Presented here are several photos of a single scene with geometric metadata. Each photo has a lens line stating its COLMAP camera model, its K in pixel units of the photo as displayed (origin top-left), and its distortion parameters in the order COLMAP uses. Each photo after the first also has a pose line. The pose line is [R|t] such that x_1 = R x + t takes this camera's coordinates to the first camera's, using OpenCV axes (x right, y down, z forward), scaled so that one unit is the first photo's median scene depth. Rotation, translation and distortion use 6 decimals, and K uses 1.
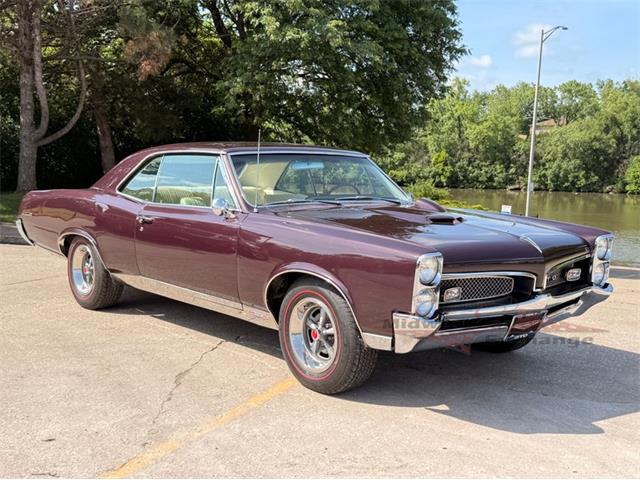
lens RADIAL K [[755.3, 0, 320.0], [0, 755.3, 240.0], [0, 0, 1]] dist [0.205097, -0.437073]
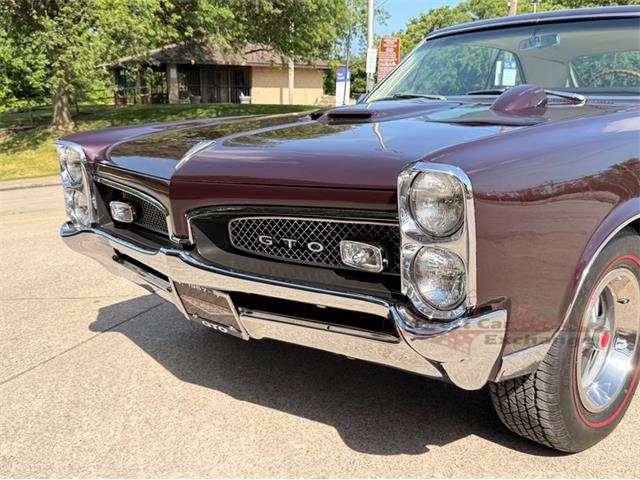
lens RADIAL K [[690.6, 0, 320.0], [0, 690.6, 240.0], [0, 0, 1]] dist [0.176388, -0.417319]
pose [[0.077714, 0.177440, -0.981058, 0.762786], [-0.094848, 0.980887, 0.169896, -0.025373], [0.992454, 0.079848, 0.093058, 1.056758]]
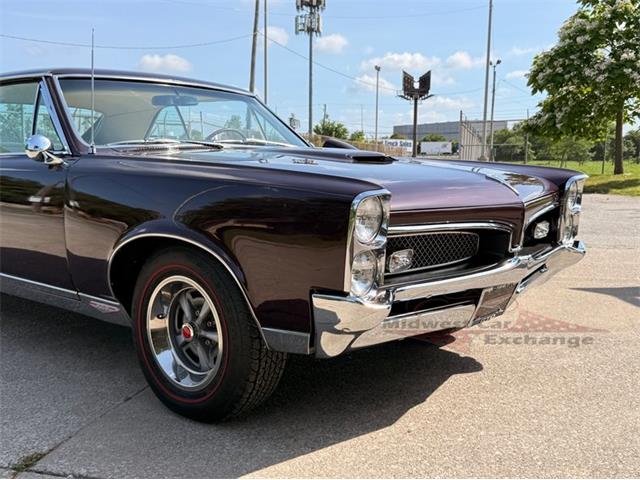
lens RADIAL K [[690.6, 0, 320.0], [0, 690.6, 240.0], [0, 0, 1]] dist [0.176388, -0.417319]
pose [[0.985959, -0.031189, 0.164052, 0.011778], [0.028075, 0.999380, 0.021265, 0.038378], [-0.164613, -0.016360, 0.986222, 0.417059]]
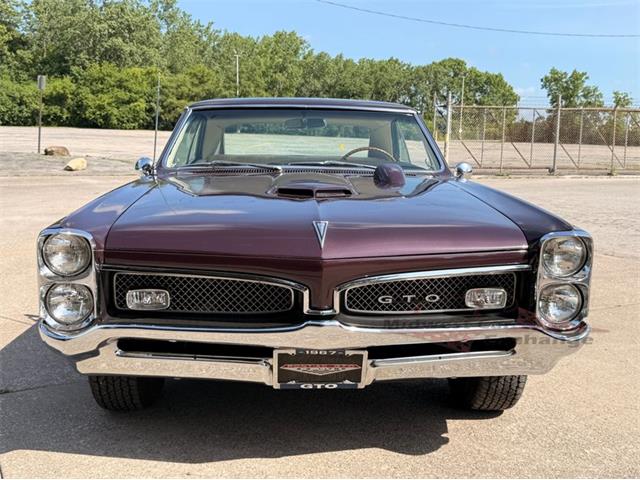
lens RADIAL K [[690.6, 0, 320.0], [0, 690.6, 240.0], [0, 0, 1]] dist [0.176388, -0.417319]
pose [[0.792255, 0.085874, -0.604117, 0.601292], [-0.069163, 0.996305, 0.050922, -0.016598], [0.606258, 0.001439, 0.795267, 0.586012]]
